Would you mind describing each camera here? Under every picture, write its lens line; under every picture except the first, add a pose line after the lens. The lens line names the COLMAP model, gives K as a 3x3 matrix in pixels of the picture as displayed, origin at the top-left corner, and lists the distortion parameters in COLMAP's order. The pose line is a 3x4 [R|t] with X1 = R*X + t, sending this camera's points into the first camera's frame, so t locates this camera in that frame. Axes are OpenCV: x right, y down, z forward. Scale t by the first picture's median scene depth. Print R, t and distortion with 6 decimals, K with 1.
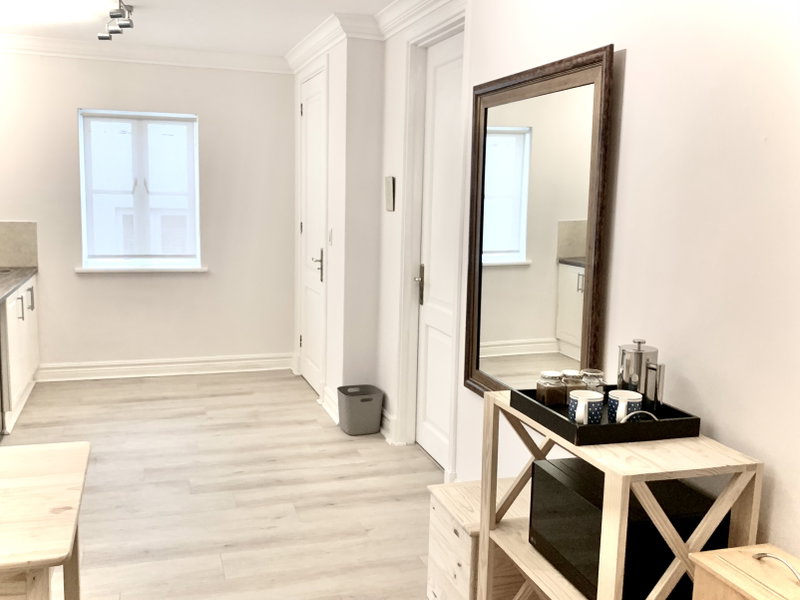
lens RADIAL K [[740.7, 0, 400.0], [0, 740.7, 300.0], [0, 0, 1]] dist [0.061733, -0.174957]
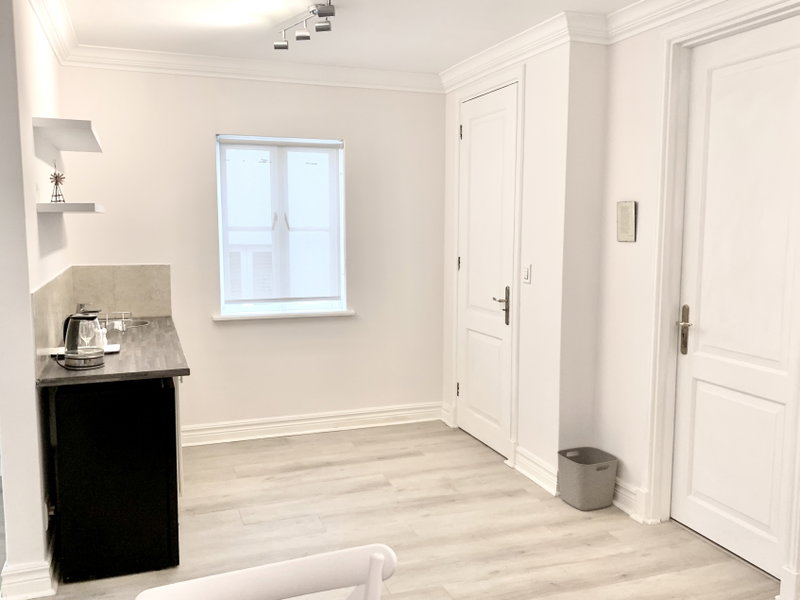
lens RADIAL K [[700.7, 0, 400.0], [0, 700.7, 300.0], [0, 0, 1]] dist [0.089580, -0.165370]
pose [[0.999407, -0.025647, 0.022973, -0.259870], [0.026402, 0.999101, -0.033163, -0.030904], [-0.022102, 0.033750, 0.999186, 0.181133]]
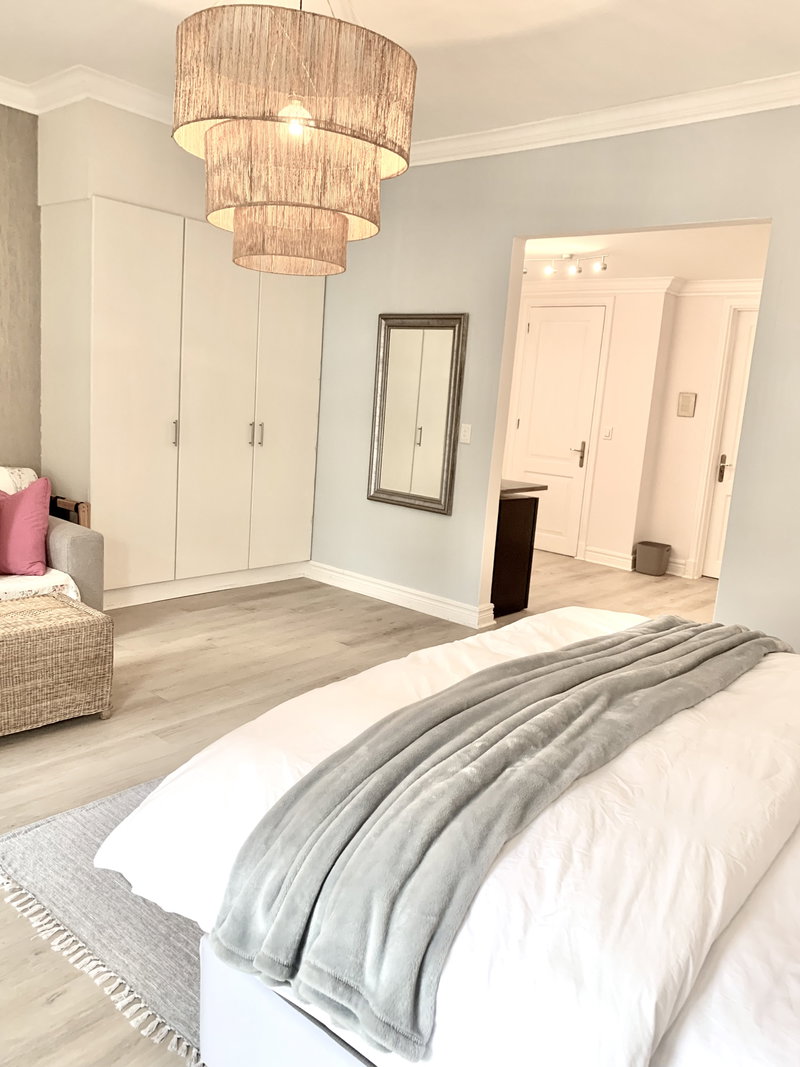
lens RADIAL K [[810.0, 0, 400.0], [0, 810.0, 533.5], [0, 0, 1]] dist [0.057849, -0.092615]
pose [[0.864482, -0.052272, 0.499939, -1.146689], [0.021926, 0.997553, 0.066386, -0.010970], [-0.502186, -0.046428, 0.863512, -0.079365]]
